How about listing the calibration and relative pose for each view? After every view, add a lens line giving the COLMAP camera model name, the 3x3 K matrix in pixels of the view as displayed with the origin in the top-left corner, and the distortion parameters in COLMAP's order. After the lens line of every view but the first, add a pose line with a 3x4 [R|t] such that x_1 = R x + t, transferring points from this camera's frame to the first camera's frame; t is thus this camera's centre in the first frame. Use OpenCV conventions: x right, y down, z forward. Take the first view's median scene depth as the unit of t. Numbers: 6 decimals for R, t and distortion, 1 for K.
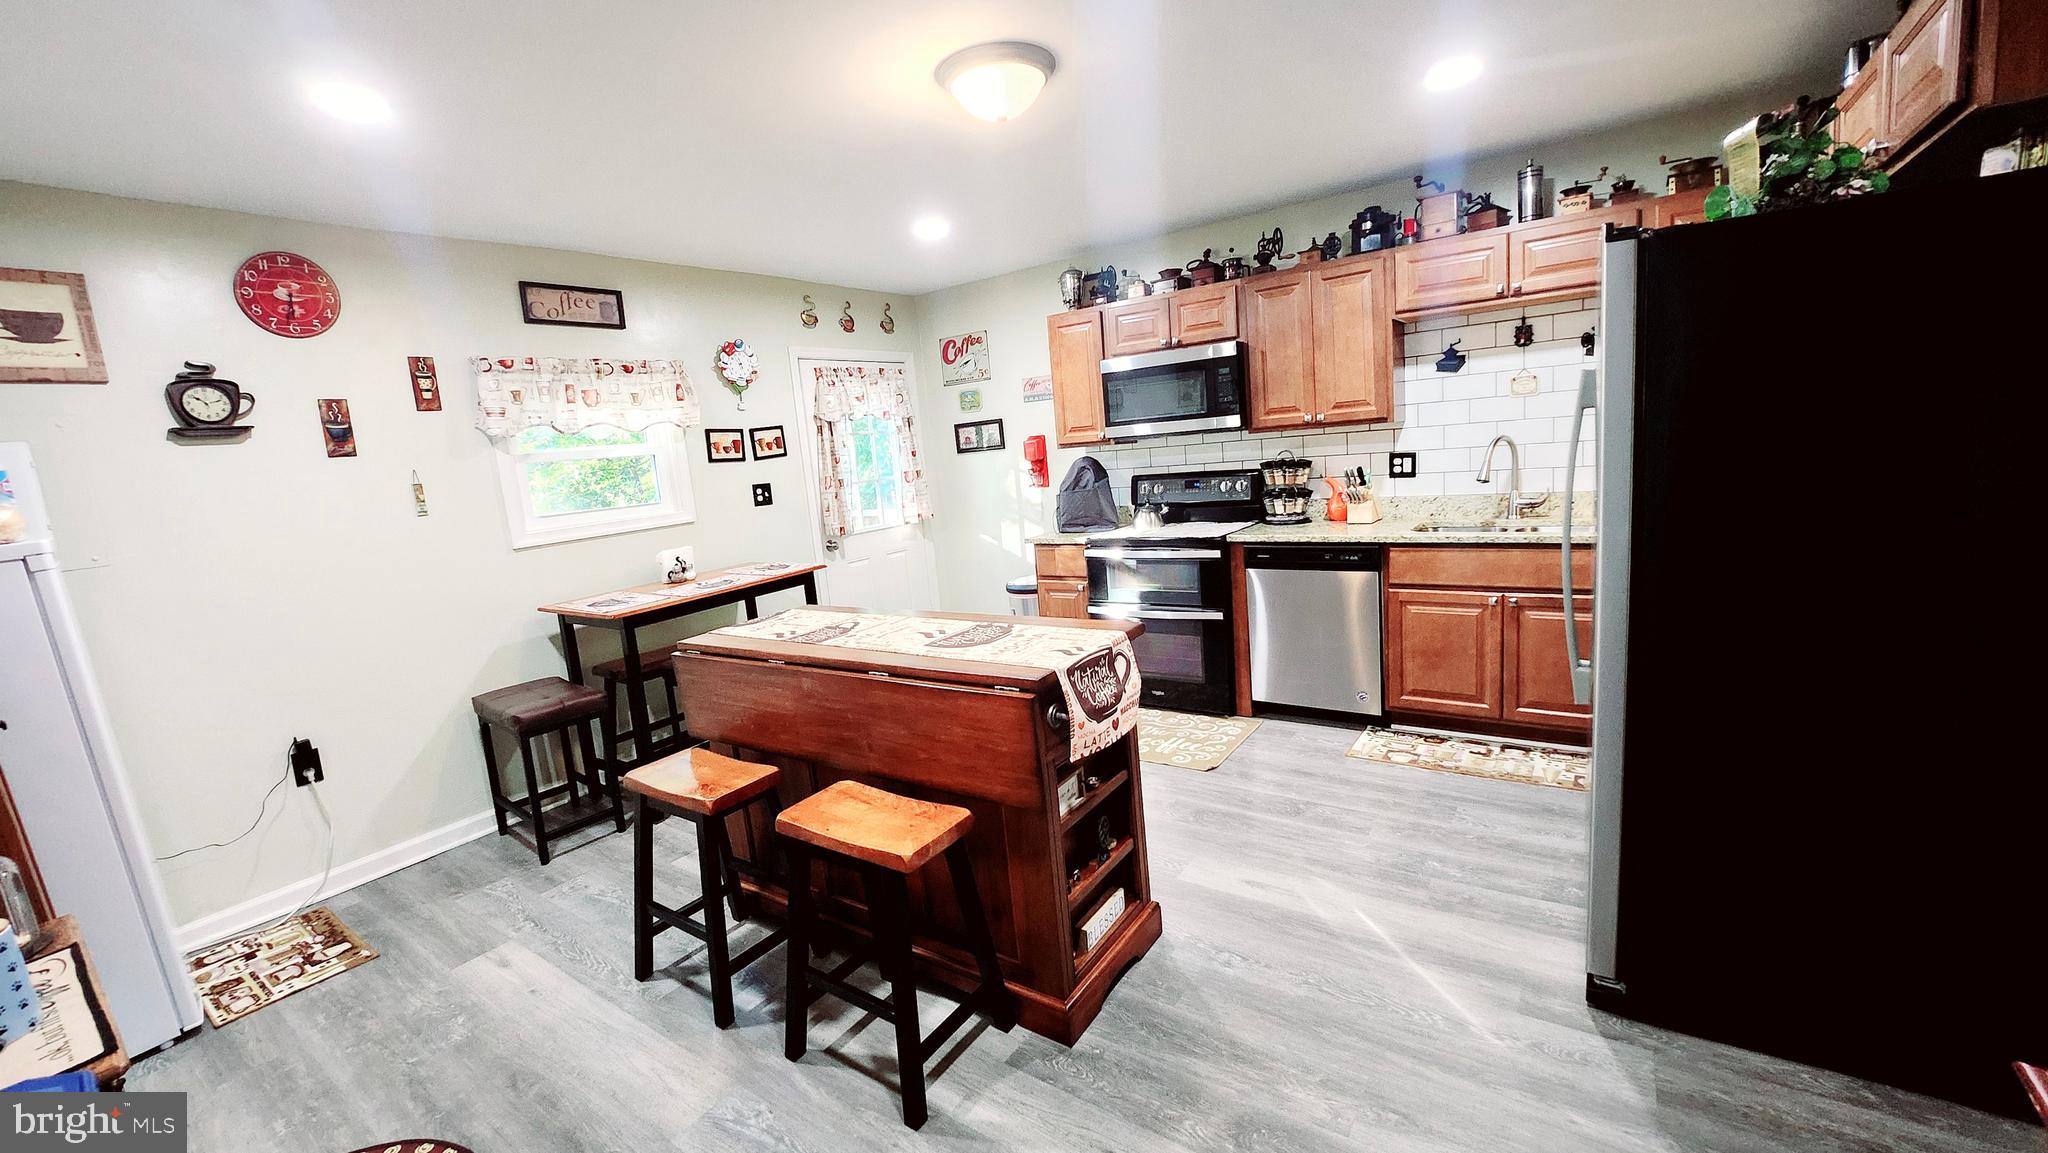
lens RADIAL K [[817.5, 0, 1015.0], [0, 817.5, 571.9], [0, 0, 1]] dist [-0.012610, 0.000461]
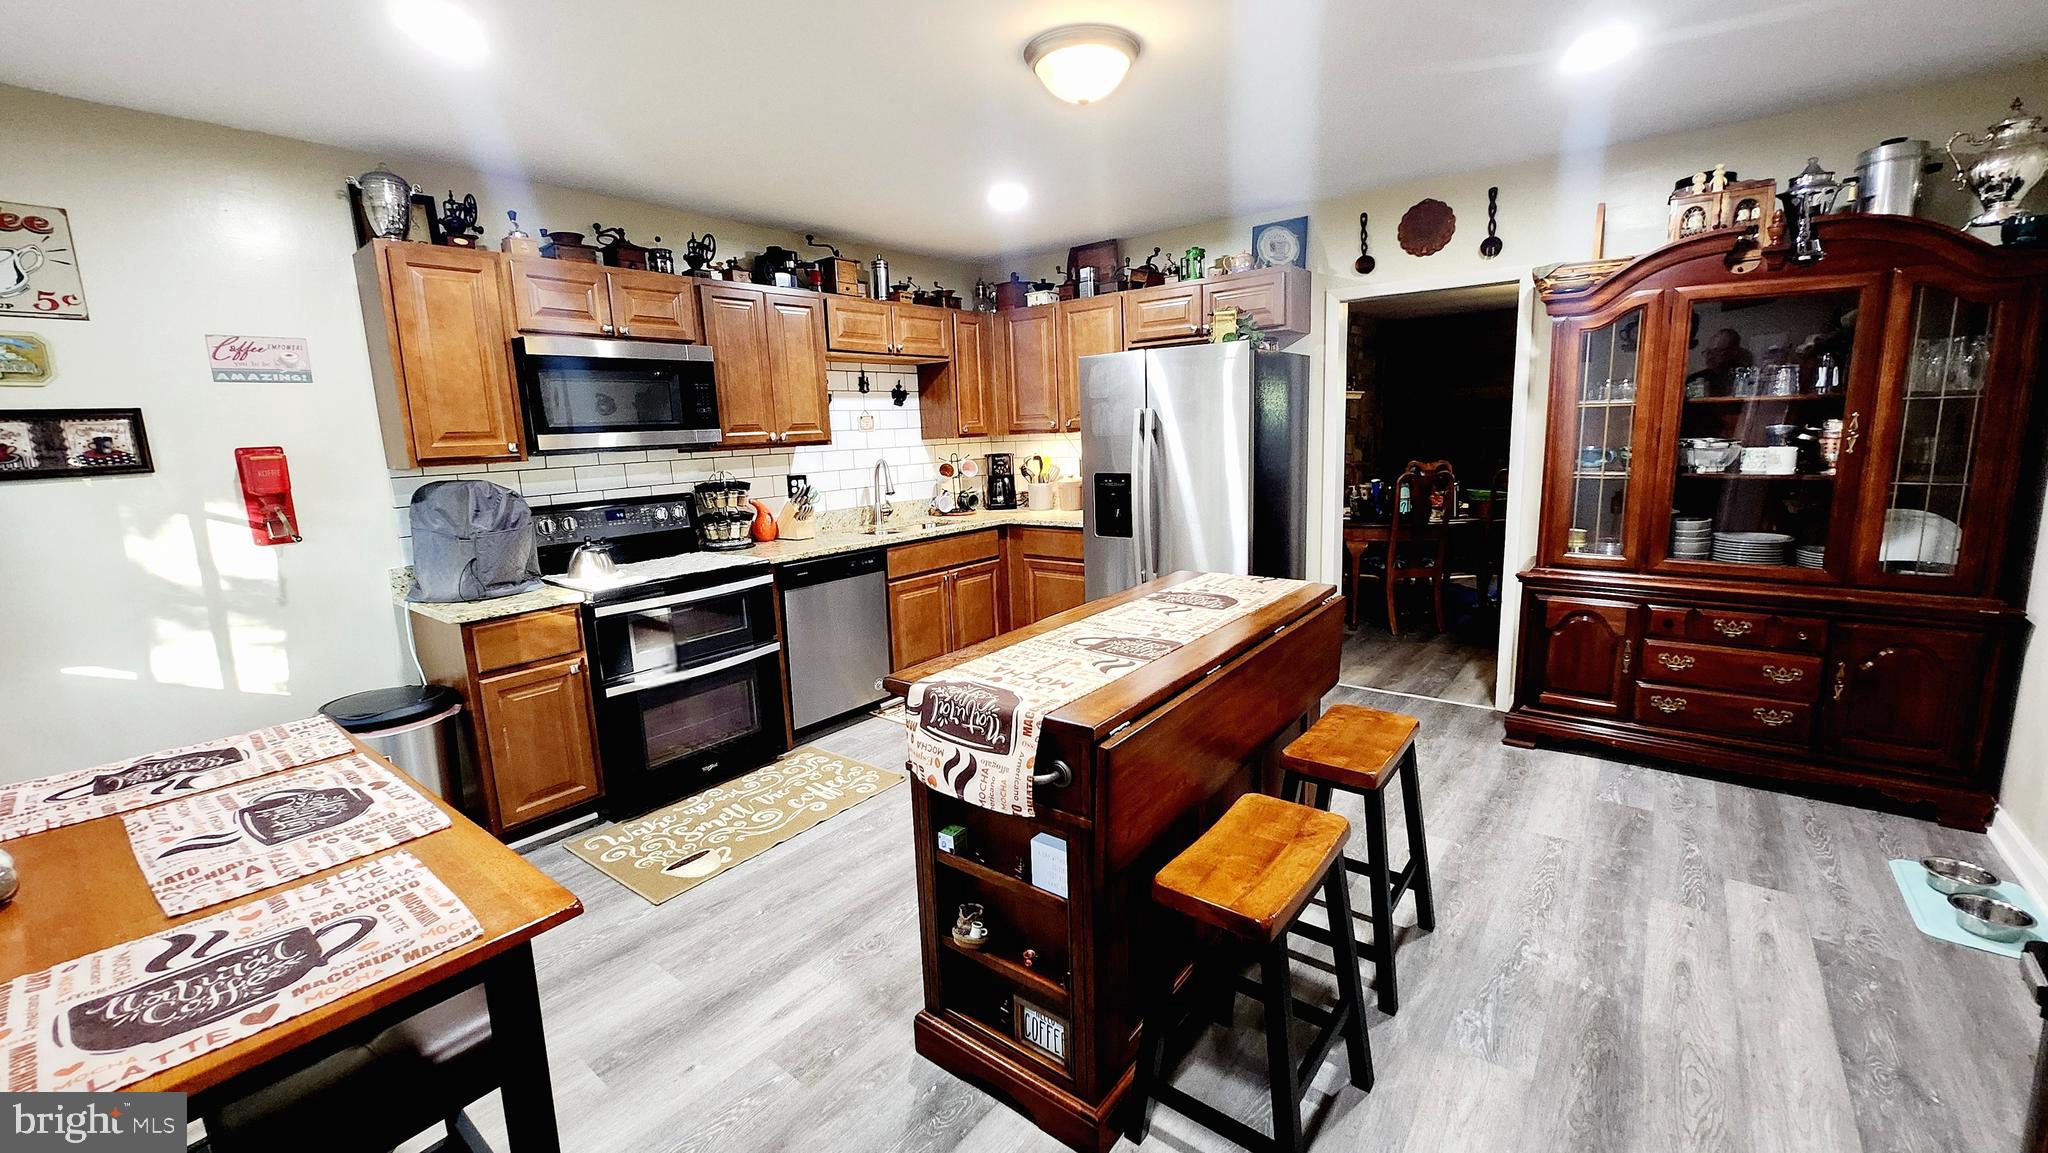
lens RADIAL K [[817.5, 0, 1018.8], [0, 817.5, 573.7], [0, 0, 1]] dist [-0.012610, 0.000461]
pose [[0.046999, -0.089895, 0.994842, -0.595016], [0.190120, 0.978542, 0.079440, -0.043611], [-0.980635, 0.185406, 0.063081, 0.625868]]
